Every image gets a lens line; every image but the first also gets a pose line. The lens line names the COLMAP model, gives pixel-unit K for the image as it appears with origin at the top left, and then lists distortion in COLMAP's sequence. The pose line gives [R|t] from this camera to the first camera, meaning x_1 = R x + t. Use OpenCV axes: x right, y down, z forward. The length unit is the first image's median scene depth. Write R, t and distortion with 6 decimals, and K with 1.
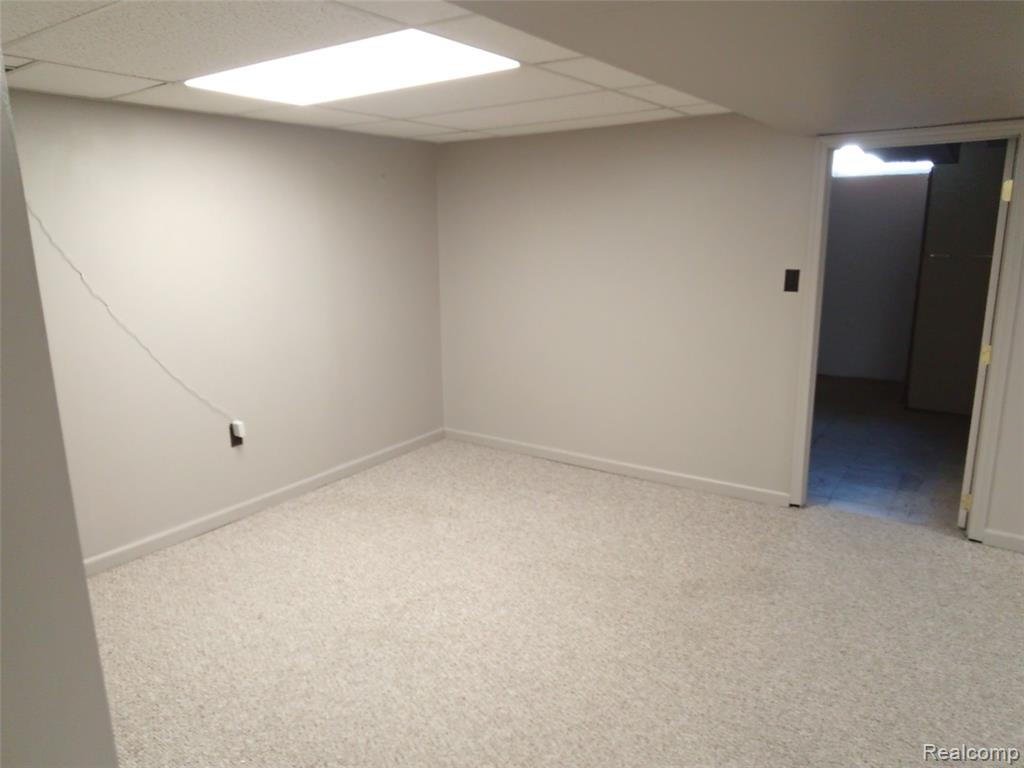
lens RADIAL K [[713.1, 0, 513.9], [0, 713.1, 381.0], [0, 0, 1]] dist [0.076557, -0.105223]
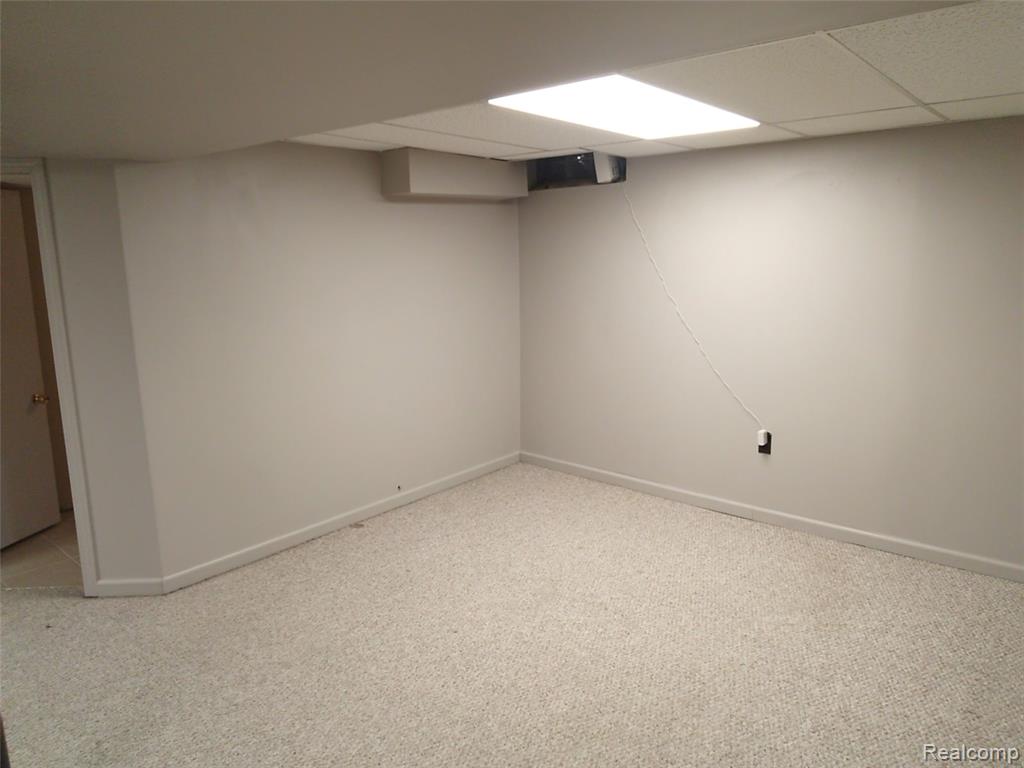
lens RADIAL K [[713.1, 0, 513.9], [0, 713.1, 381.0], [0, 0, 1]] dist [0.076557, -0.105223]
pose [[-0.110563, 0.194982, -0.974555, 0.701892], [-0.197998, 0.956590, 0.213850, -0.174293], [0.973947, 0.216604, -0.067157, 0.732974]]
